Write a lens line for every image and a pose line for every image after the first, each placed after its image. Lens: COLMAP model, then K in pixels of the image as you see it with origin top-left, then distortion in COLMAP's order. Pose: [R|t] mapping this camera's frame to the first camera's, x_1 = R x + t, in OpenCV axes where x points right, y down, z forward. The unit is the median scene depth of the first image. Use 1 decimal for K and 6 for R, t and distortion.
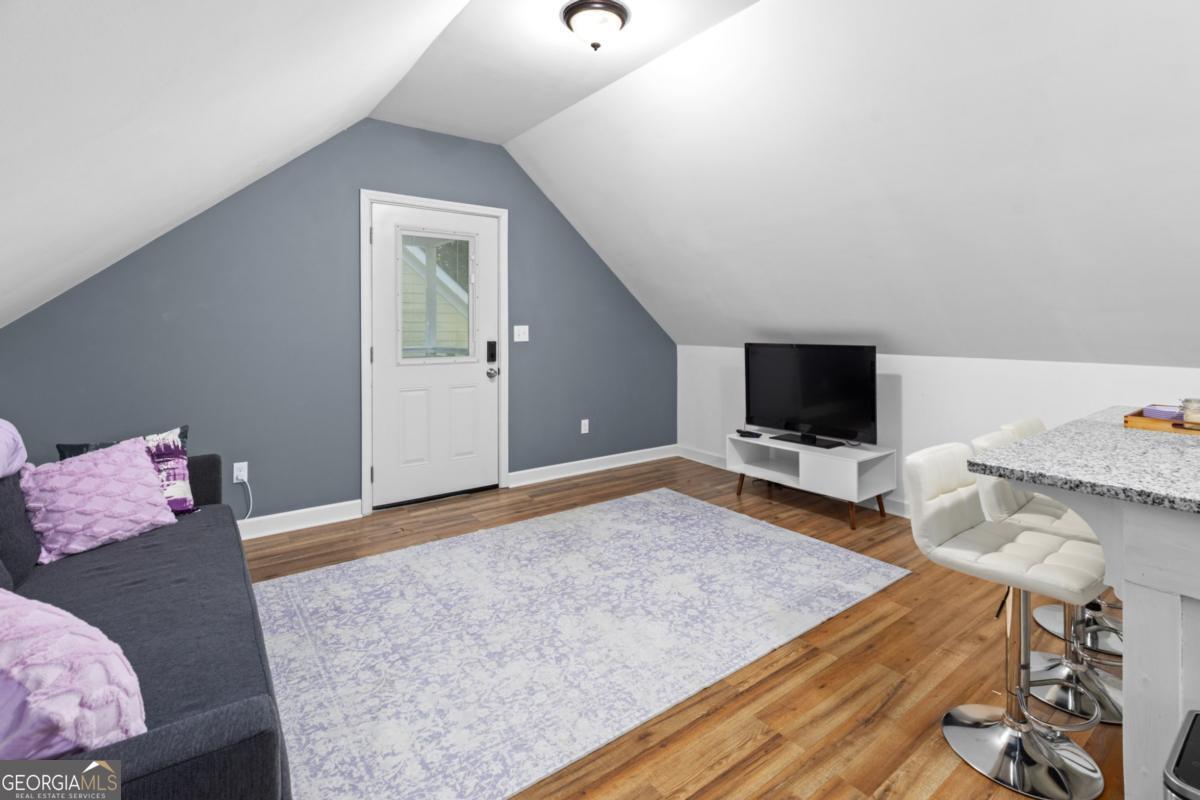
lens RADIAL K [[550.9, 0, 609.2], [0, 550.9, 347.9], [0, 0, 1]] dist [0.006061, -0.000094]
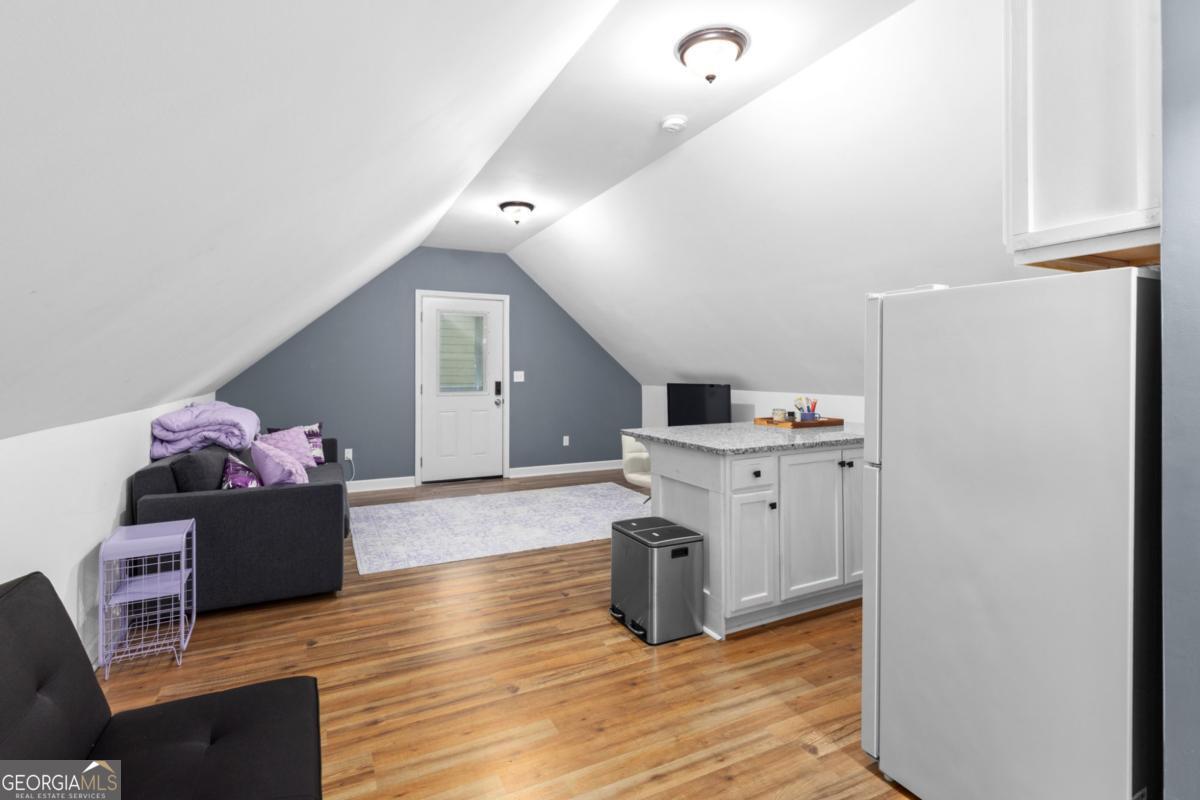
lens RADIAL K [[550.9, 0, 598.6], [0, 550.9, 390.4], [0, 0, 1]] dist [0.006061, -0.000094]
pose [[0.982066, 0.006265, -0.188434, 0.401398], [-0.007167, 0.999966, -0.004107, 0.019486], [0.188402, 0.005384, 0.982077, -0.520947]]
